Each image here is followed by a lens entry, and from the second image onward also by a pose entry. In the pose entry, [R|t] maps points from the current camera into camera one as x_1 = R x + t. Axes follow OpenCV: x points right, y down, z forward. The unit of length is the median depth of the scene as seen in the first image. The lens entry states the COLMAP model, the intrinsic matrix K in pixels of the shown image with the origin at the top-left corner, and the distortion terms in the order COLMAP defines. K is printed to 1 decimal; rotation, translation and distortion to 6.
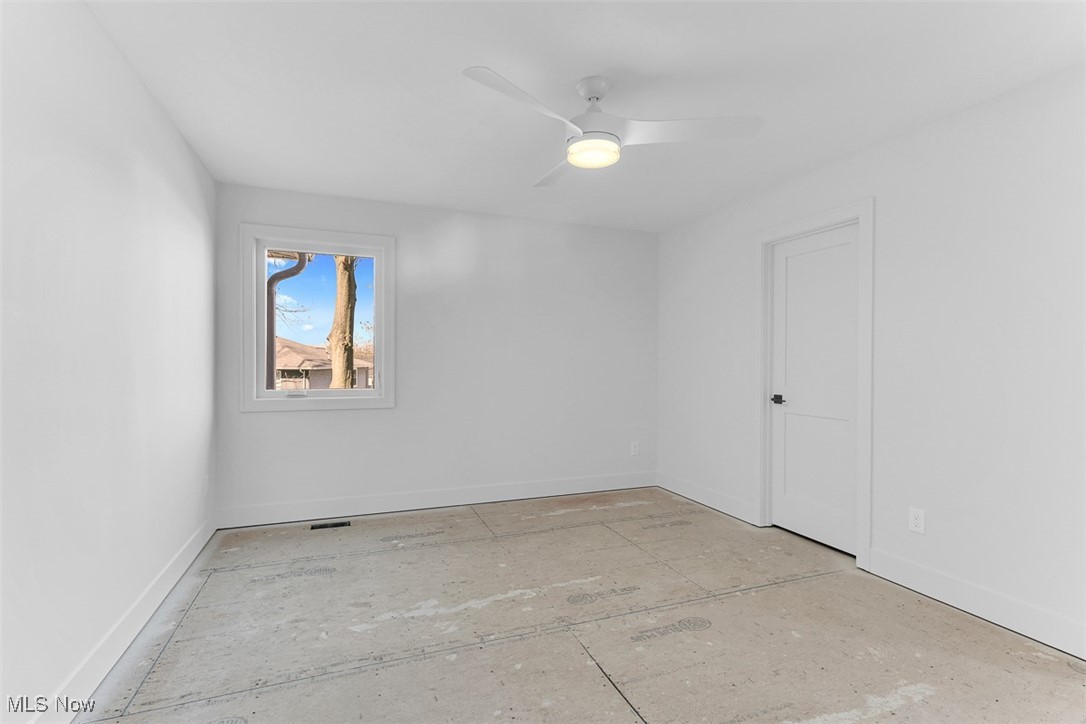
lens RADIAL K [[488.7, 0, 543.0], [0, 488.7, 360.4], [0, 0, 1]] dist [-0.002128, -0.000189]
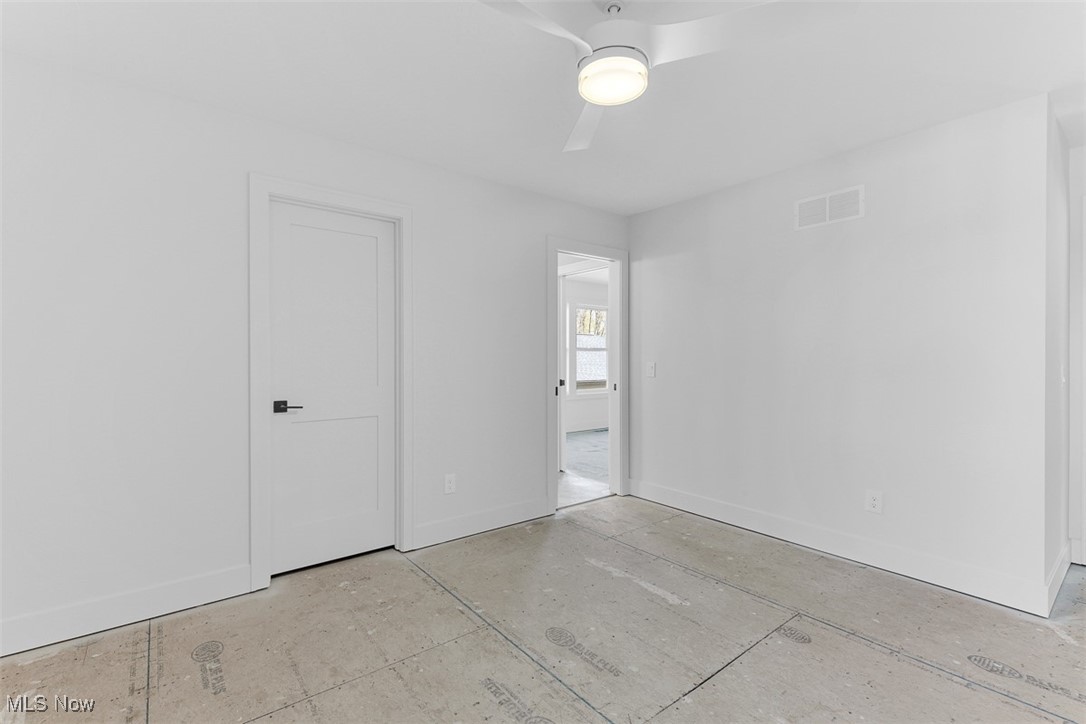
lens RADIAL K [[488.7, 0, 547.4], [0, 488.7, 359.4], [0, 0, 1]] dist [-0.002128, -0.000189]
pose [[-0.289736, -0.003906, 0.957099, -0.470402], [0.004827, 0.999973, 0.005542, 0.005378], [-0.957094, 0.006226, -0.289709, 1.064083]]
